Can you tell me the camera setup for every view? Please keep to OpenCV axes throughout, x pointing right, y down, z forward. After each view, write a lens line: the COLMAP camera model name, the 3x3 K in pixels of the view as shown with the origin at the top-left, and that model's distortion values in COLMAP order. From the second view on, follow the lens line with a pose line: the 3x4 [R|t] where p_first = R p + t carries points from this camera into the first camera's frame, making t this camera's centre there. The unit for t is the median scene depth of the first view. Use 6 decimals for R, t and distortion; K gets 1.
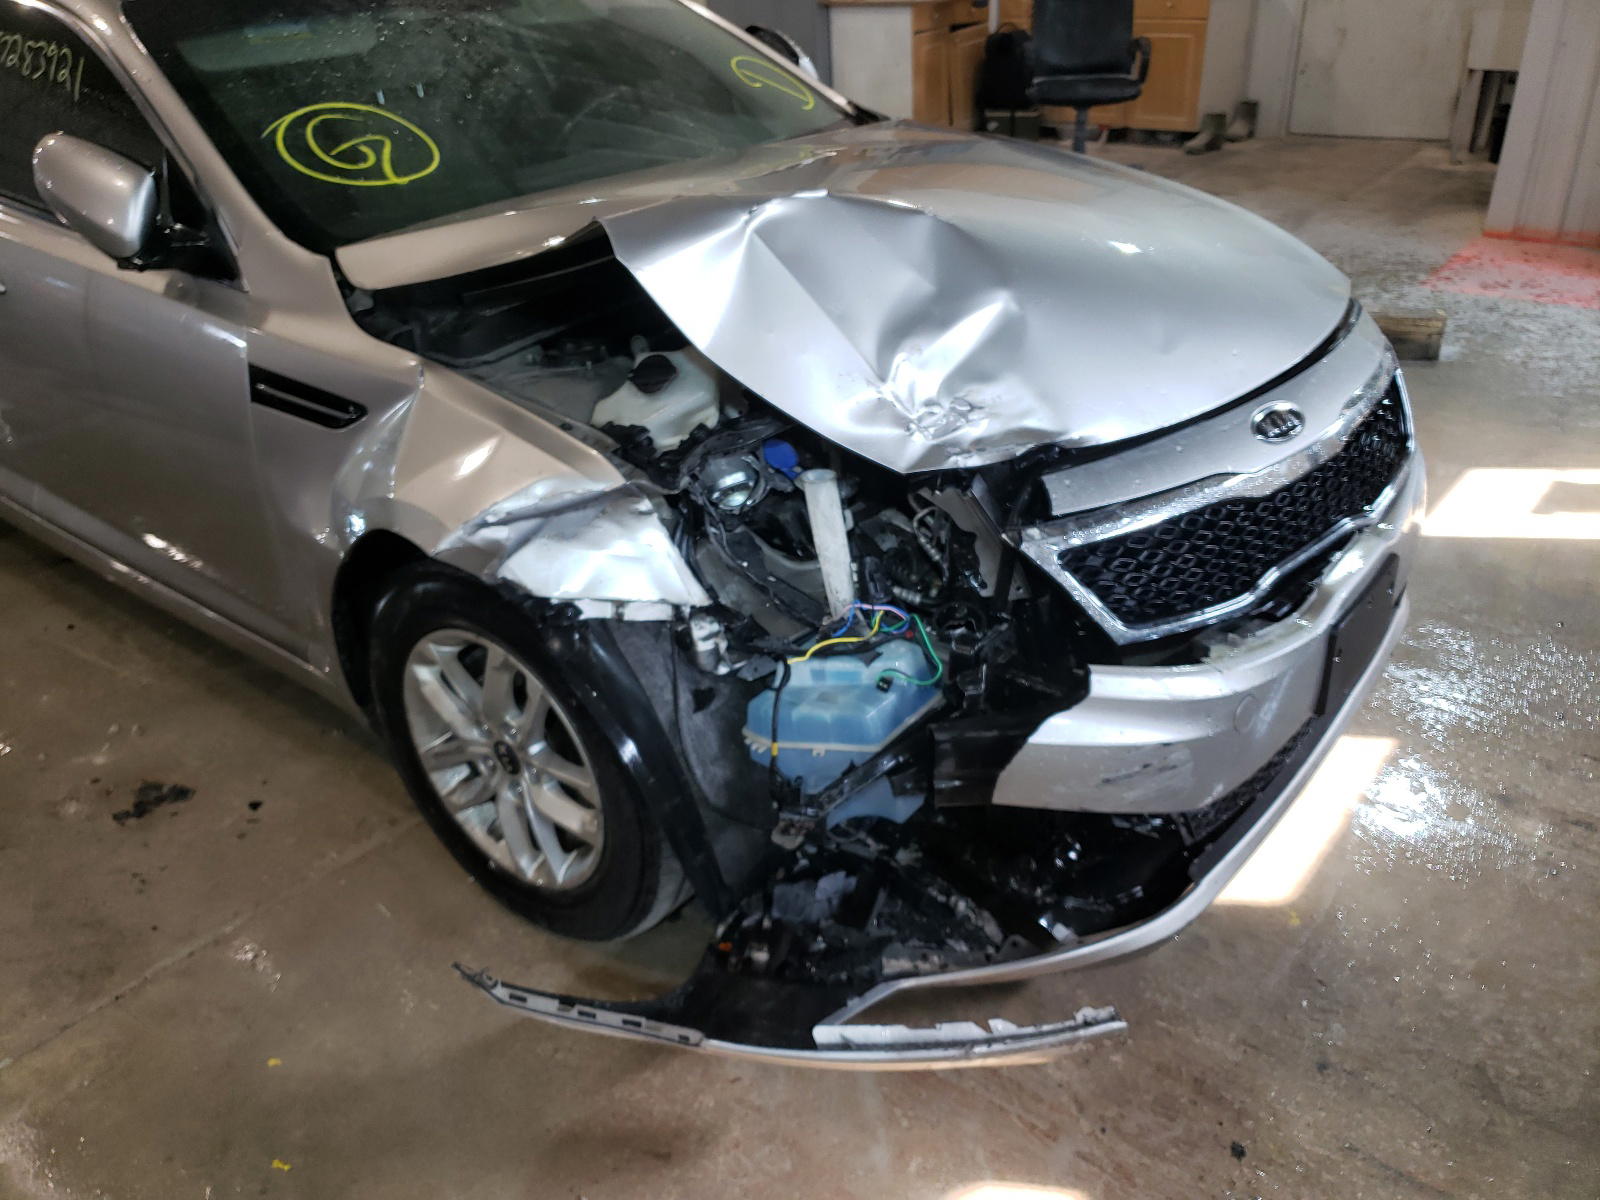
lens RADIAL K [[1243.4, 0, 783.7], [0, 1243.4, 605.0], [0, 0, 1]] dist [0.031695, -0.033450]
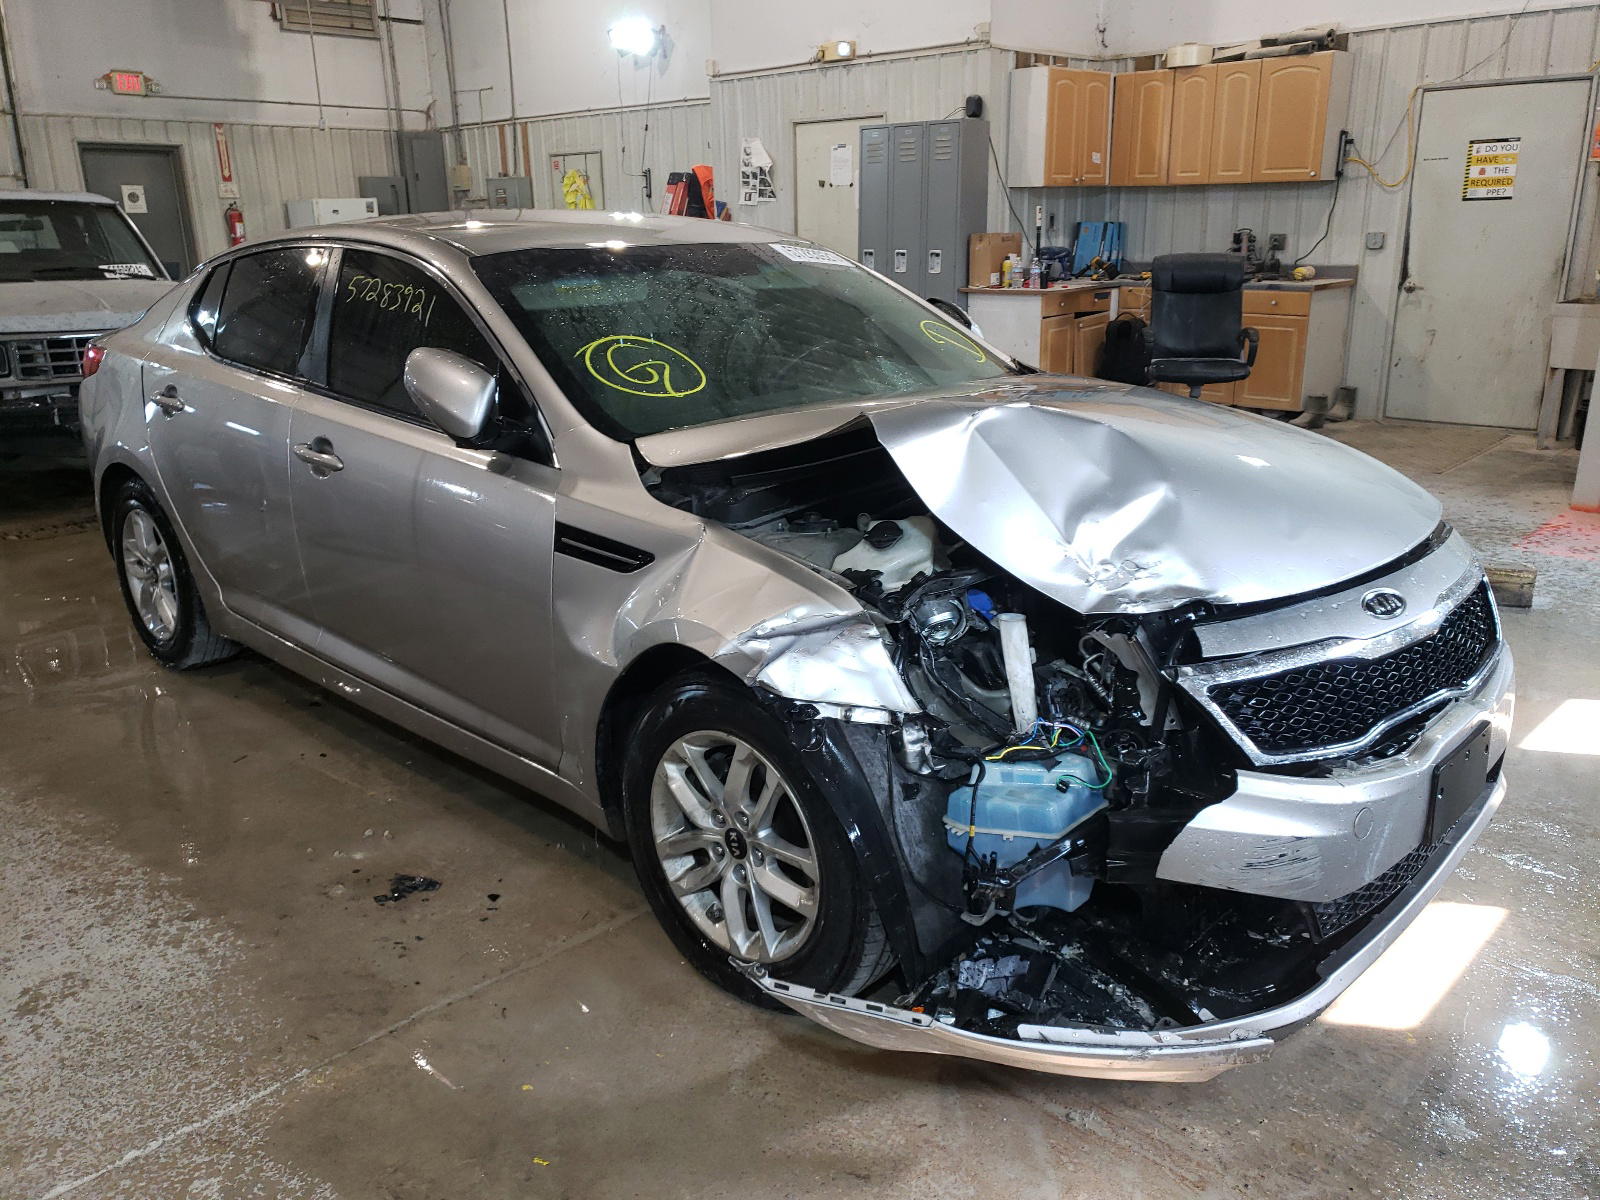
lens RADIAL K [[1243.4, 0, 813.2], [0, 1243.4, 606.2], [0, 0, 1]] dist [0.031695, -0.033450]
pose [[0.996916, 0.053754, -0.057171, -0.095173], [-0.064165, 0.977792, -0.199513, 0.139017], [0.045176, 0.202567, 0.978226, -0.231669]]
